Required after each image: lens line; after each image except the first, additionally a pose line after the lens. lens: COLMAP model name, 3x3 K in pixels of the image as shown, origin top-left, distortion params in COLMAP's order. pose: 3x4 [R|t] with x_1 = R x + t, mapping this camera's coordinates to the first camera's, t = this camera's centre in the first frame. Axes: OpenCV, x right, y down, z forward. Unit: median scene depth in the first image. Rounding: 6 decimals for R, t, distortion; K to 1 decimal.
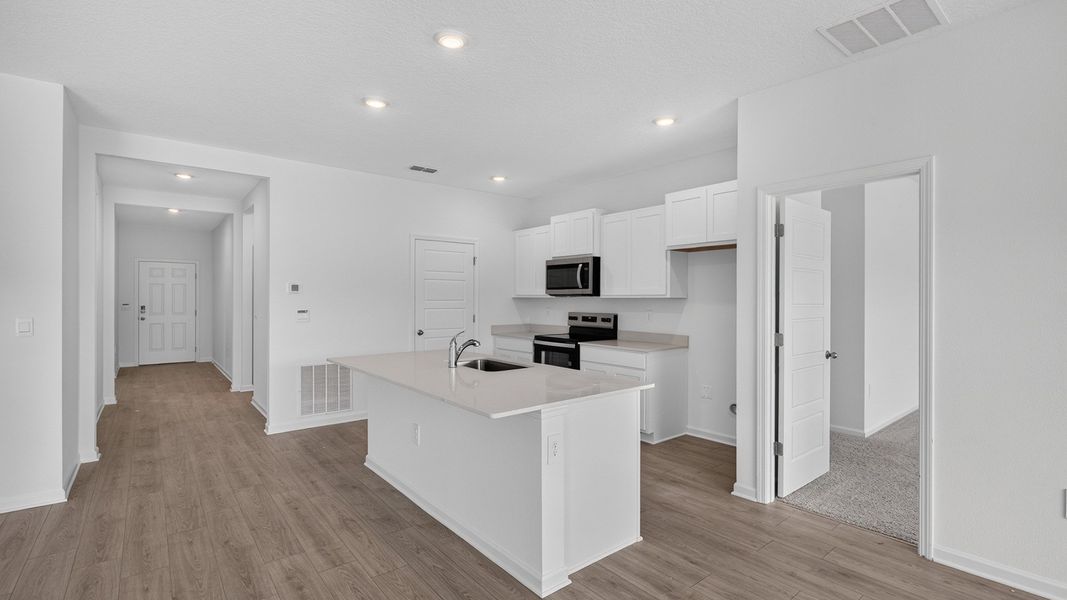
lens RADIAL K [[482.6, 0, 543.5], [0, 482.6, 298.1], [0, 0, 1]] dist [-0.008510, 0.000877]
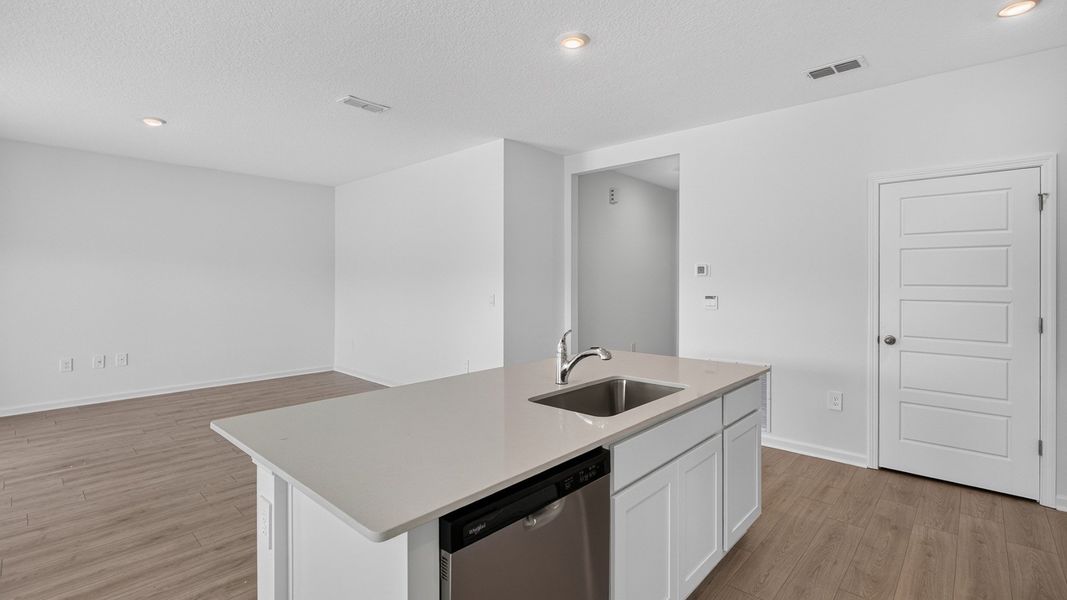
lens RADIAL K [[482.6, 0, 532.8], [0, 482.6, 279.3], [0, 0, 1]] dist [-0.008510, 0.000877]
pose [[0.143301, -0.005479, -0.989664, 0.429550], [-0.003275, 0.999977, -0.006010, 0.002652], [0.989674, 0.004102, 0.143279, 0.792701]]
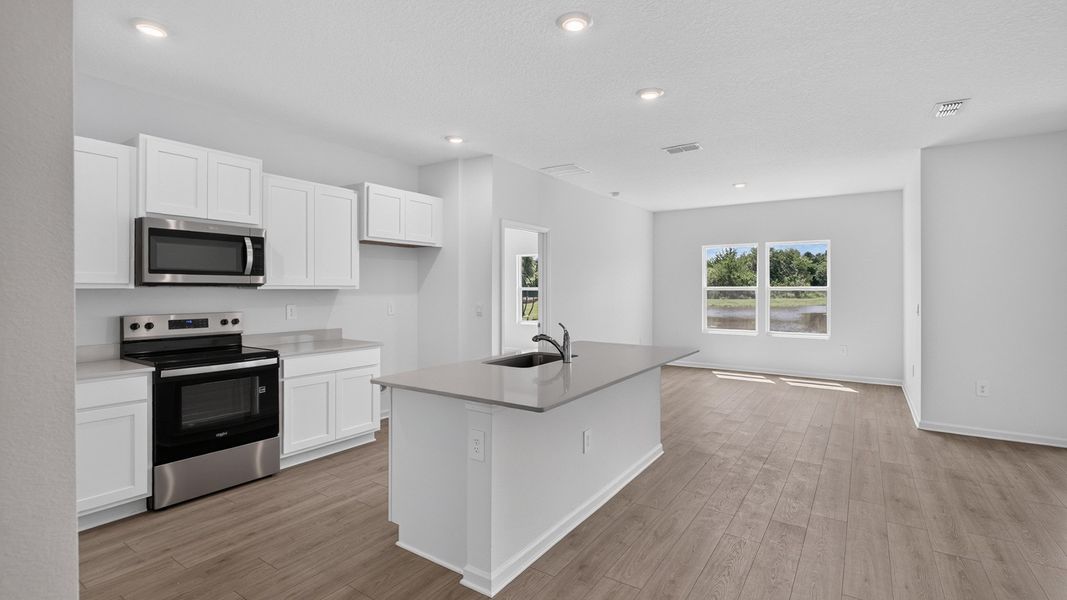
lens RADIAL K [[504.9, 0, 529.6], [0, 504.9, 284.0], [0, 0, 1]] dist [-0.000383, -0.000025]
pose [[-0.290863, 0.009130, 0.956721, -1.035201], [0.000242, 0.999955, -0.009469, -0.001328], [-0.956765, -0.002523, -0.290852, 1.251404]]
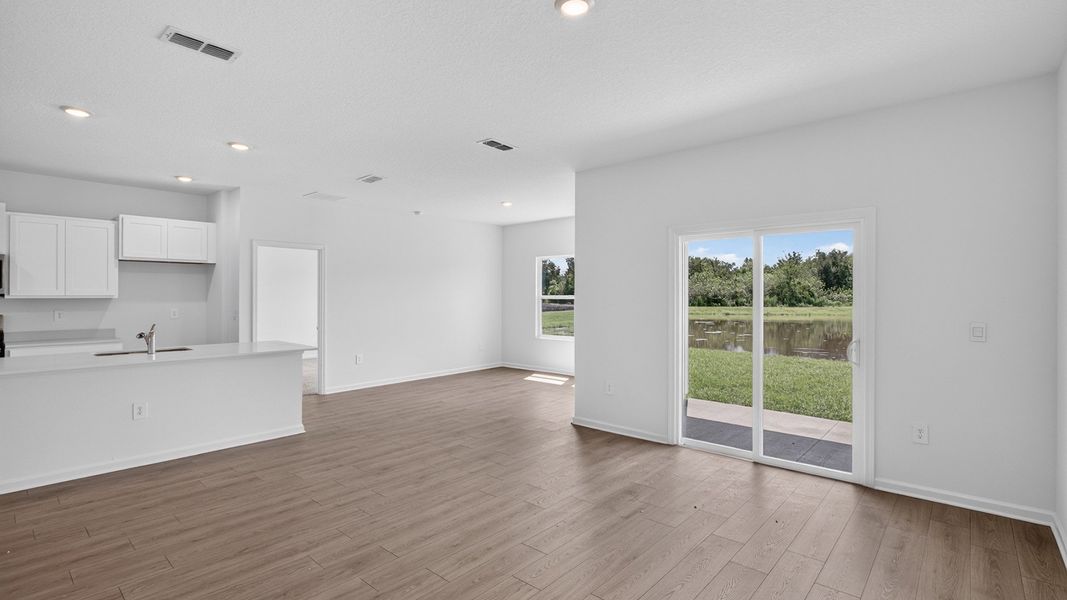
lens RADIAL K [[504.9, 0, 534.9], [0, 504.9, 291.2], [0, 0, 1]] dist [-0.000383, -0.000025]
pose [[-0.155907, 0.009765, 0.987723, -1.527348], [0.001050, 0.999952, -0.009720, -0.005165], [-0.987771, -0.000478, -0.155910, 0.190699]]
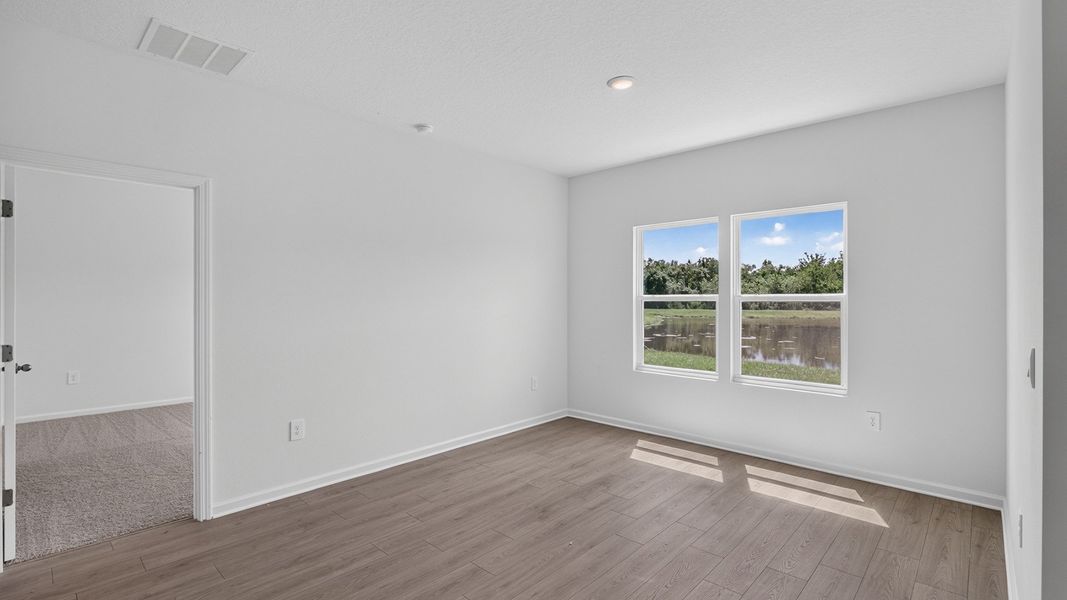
lens RADIAL K [[482.6, 0, 536.0], [0, 482.6, 297.2], [0, 0, 1]] dist [-0.008510, 0.000877]
pose [[-0.131559, 0.003691, 0.991301, -0.323662], [0.000088, 0.999993, -0.003712, 0.001655], [-0.991308, -0.000401, -0.131558, 0.246438]]
